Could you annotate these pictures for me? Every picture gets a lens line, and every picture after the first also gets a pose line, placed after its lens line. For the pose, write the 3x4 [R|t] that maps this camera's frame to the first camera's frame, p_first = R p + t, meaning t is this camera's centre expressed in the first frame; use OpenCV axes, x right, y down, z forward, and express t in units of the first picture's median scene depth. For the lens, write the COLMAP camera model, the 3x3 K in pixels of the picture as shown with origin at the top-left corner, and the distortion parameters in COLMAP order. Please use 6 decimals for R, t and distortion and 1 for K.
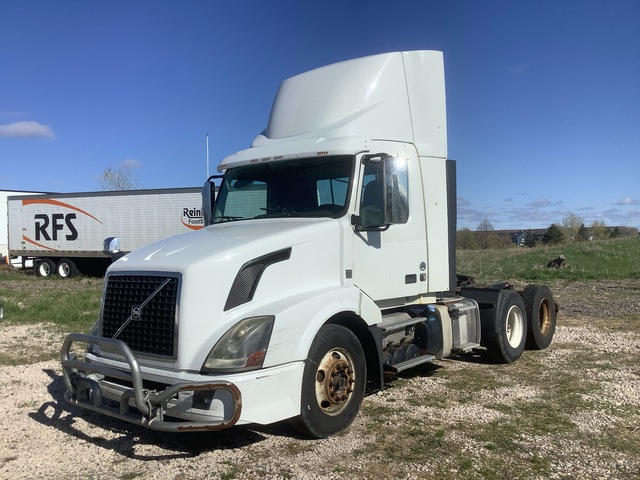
lens RADIAL K [[601.7, 0, 319.5], [0, 601.7, 252.2], [0, 0, 1]] dist [0.108450, 0.000000]
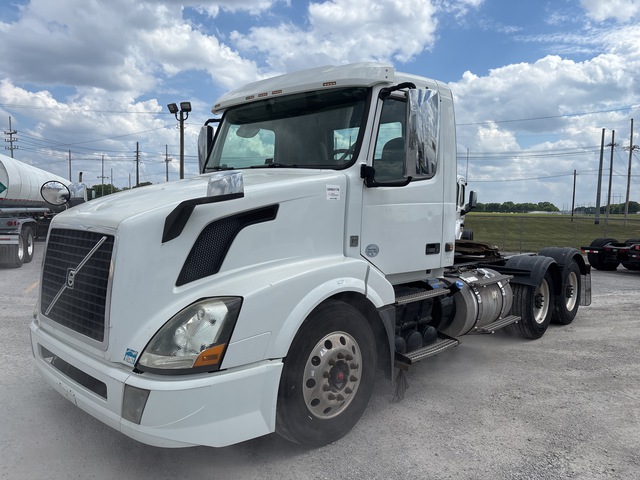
lens RADIAL K [[492.7, 0, 318.3], [0, 492.7, 252.1], [0, 0, 1]] dist [0.078794, -0.006314]
pose [[0.997006, 0.047765, -0.060814, 0.042419], [-0.043040, 0.996119, 0.076771, 0.003752], [0.064245, -0.073924, 0.995192, 0.366044]]
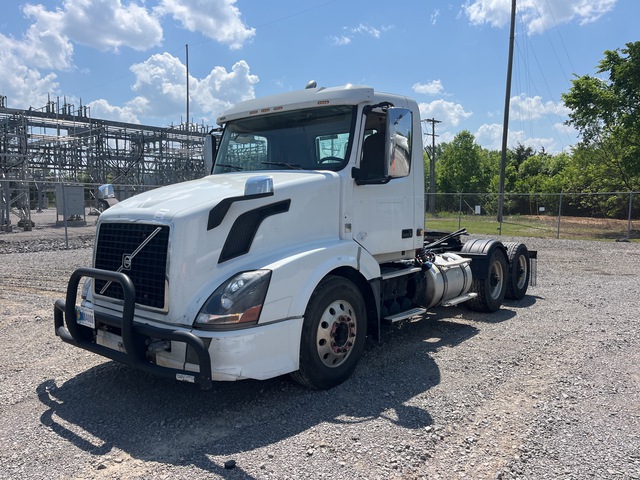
lens RADIAL K [[492.7, 0, 324.6], [0, 492.7, 246.6], [0, 0, 1]] dist [0.078794, -0.006314]
pose [[0.999567, 0.017738, 0.023496, -0.008132], [-0.019292, 0.997522, 0.067665, 0.013885], [-0.022237, -0.068089, 0.997431, 0.197742]]
